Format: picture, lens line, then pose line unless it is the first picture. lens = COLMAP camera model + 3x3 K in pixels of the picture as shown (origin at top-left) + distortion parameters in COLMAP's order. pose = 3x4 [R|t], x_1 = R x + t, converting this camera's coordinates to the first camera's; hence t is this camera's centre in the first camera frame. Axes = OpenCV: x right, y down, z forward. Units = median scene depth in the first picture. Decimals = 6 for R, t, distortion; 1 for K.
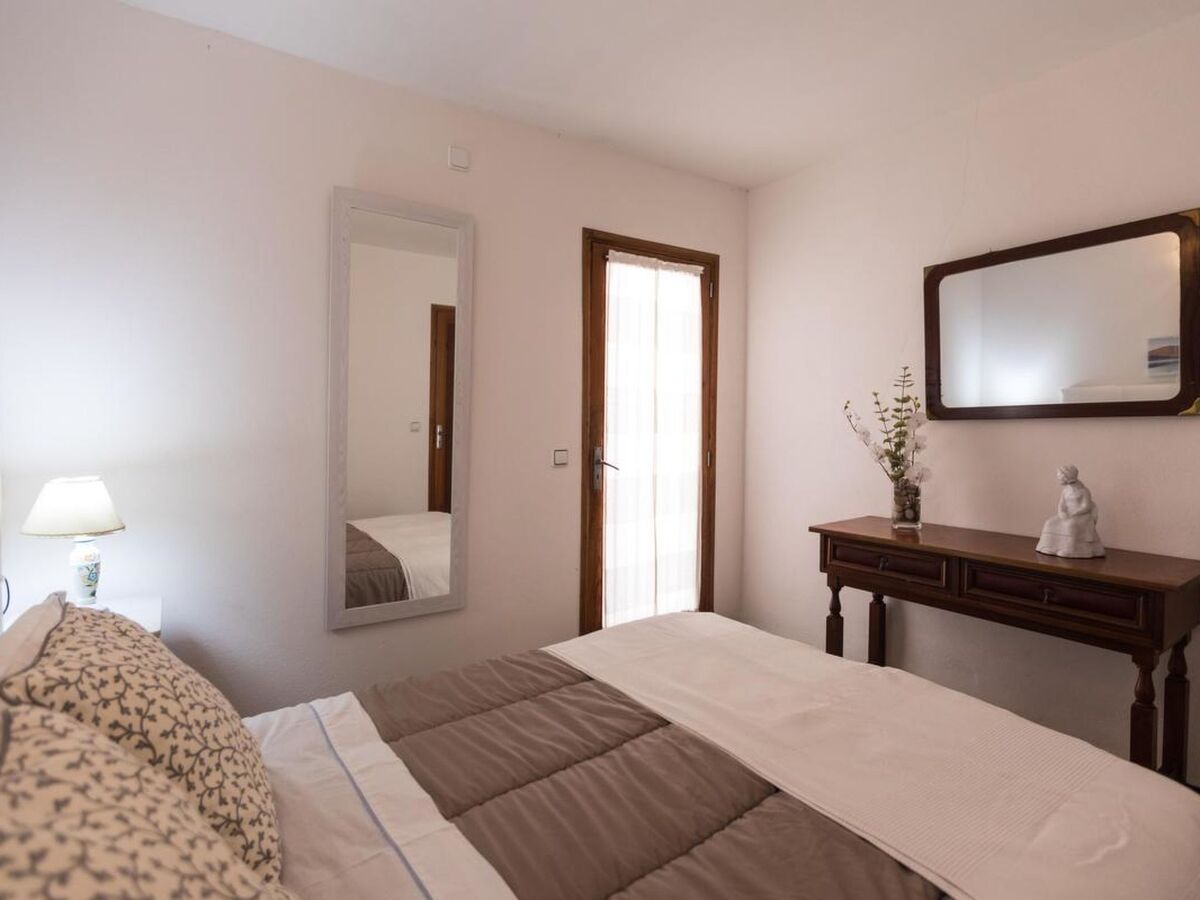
lens RADIAL K [[619.9, 0, 600.0], [0, 619.9, 450.0], [0, 0, 1]] dist [0.001282, 0.000645]
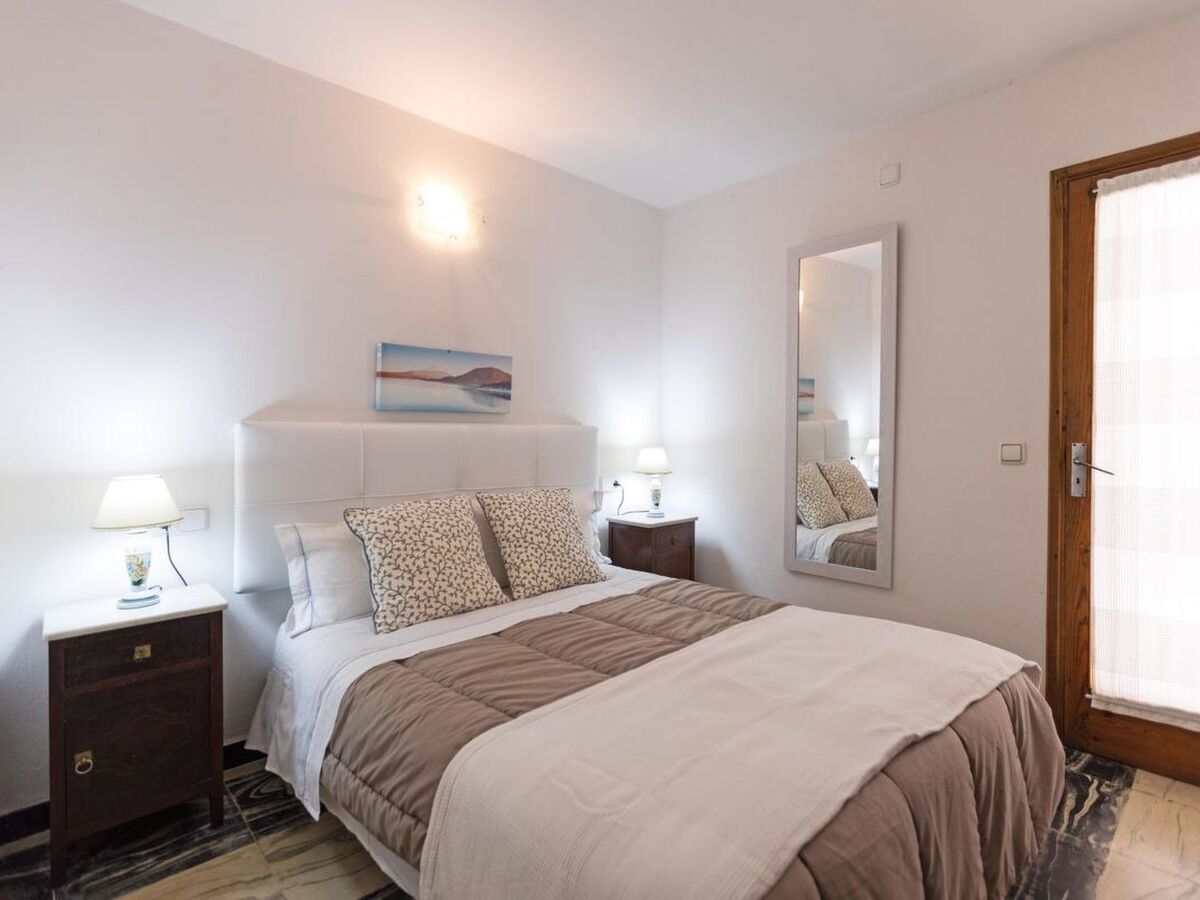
lens RADIAL K [[586.6, 0, 599.5], [0, 586.6, 438.2], [0, 0, 1]] dist [-0.002498, -0.000026]
pose [[0.155499, 0.007105, -0.987811, 0.626057], [-0.038781, 0.999247, 0.001082, 0.012195], [0.987075, 0.038140, 0.155657, 0.303401]]
